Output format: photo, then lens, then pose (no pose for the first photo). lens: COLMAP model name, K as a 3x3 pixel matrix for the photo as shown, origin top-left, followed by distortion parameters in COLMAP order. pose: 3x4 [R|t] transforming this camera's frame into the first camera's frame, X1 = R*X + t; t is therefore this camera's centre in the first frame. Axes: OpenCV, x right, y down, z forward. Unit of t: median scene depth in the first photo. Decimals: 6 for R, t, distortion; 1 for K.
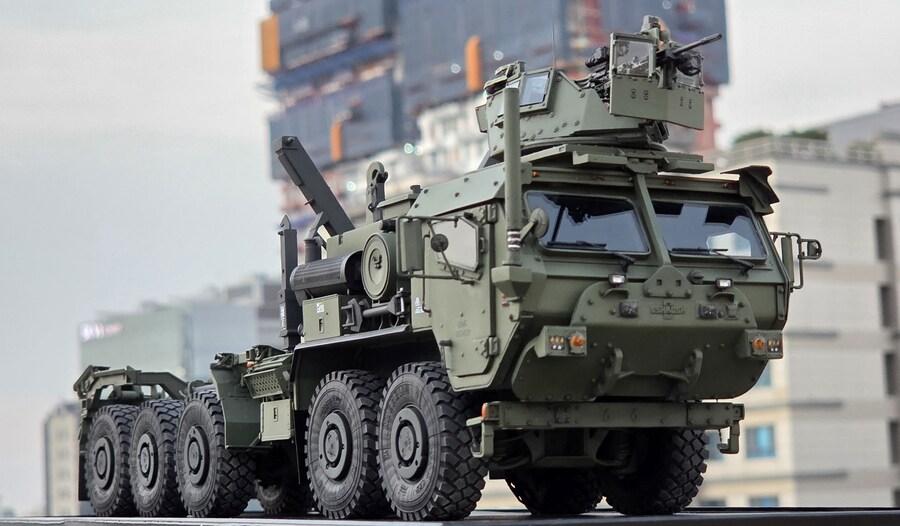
lens RADIAL K [[2057.3, 0, 461.7], [0, 2057.3, 294.9], [0, 0, 1]] dist [-1.428293, 25.656682]
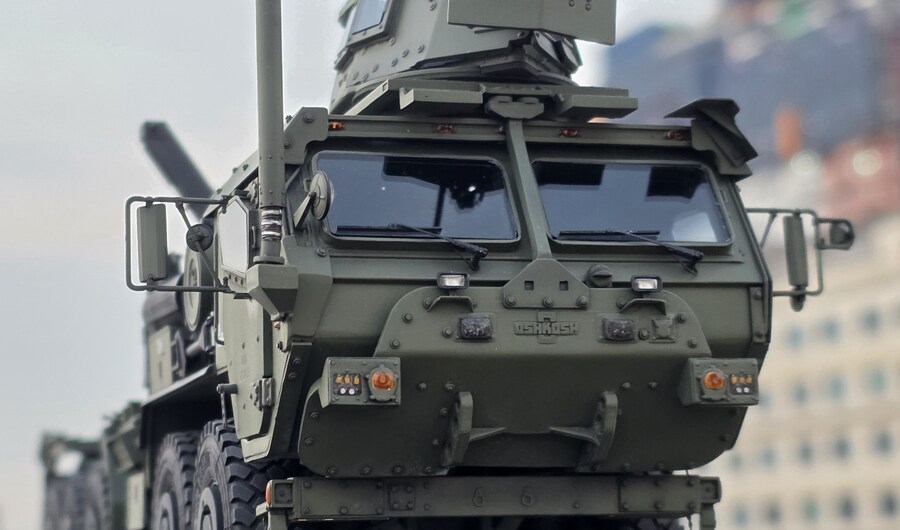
lens RADIAL K [[1881.4, 0, 390.6], [0, 1881.4, 265.7], [0, 0, 1]] dist [0.454551, -3.822592]
pose [[0.980449, -0.034886, -0.193657, 0.162211], [0.025719, 0.998435, -0.049653, 0.015126], [0.195086, 0.043701, 0.979812, 0.403333]]
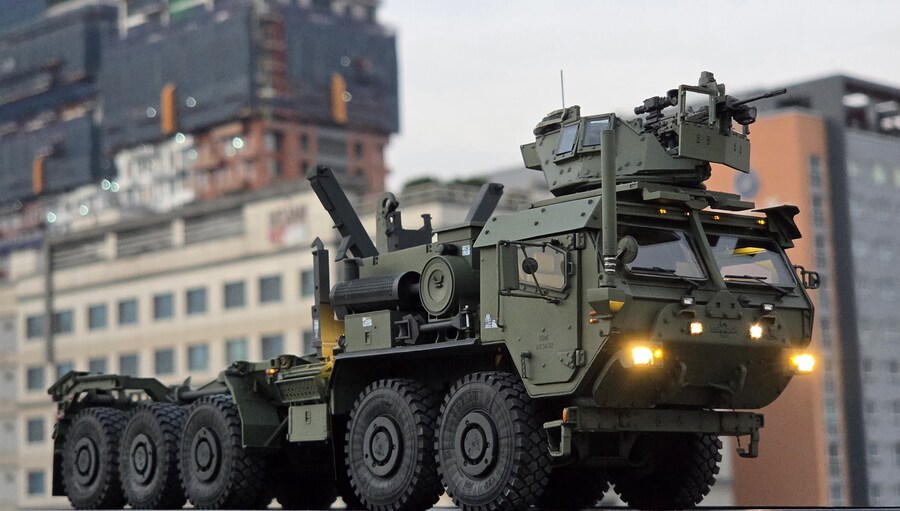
lens RADIAL K [[1866.7, 0, 432.4], [0, 1866.7, 252.8], [0, 0, 1]] dist [-1.136856, 16.341964]
pose [[0.989394, 0.030029, 0.142116, -0.202199], [-0.024702, 0.998930, -0.039097, 0.008501], [-0.143137, 0.035171, 0.989078, 0.000117]]
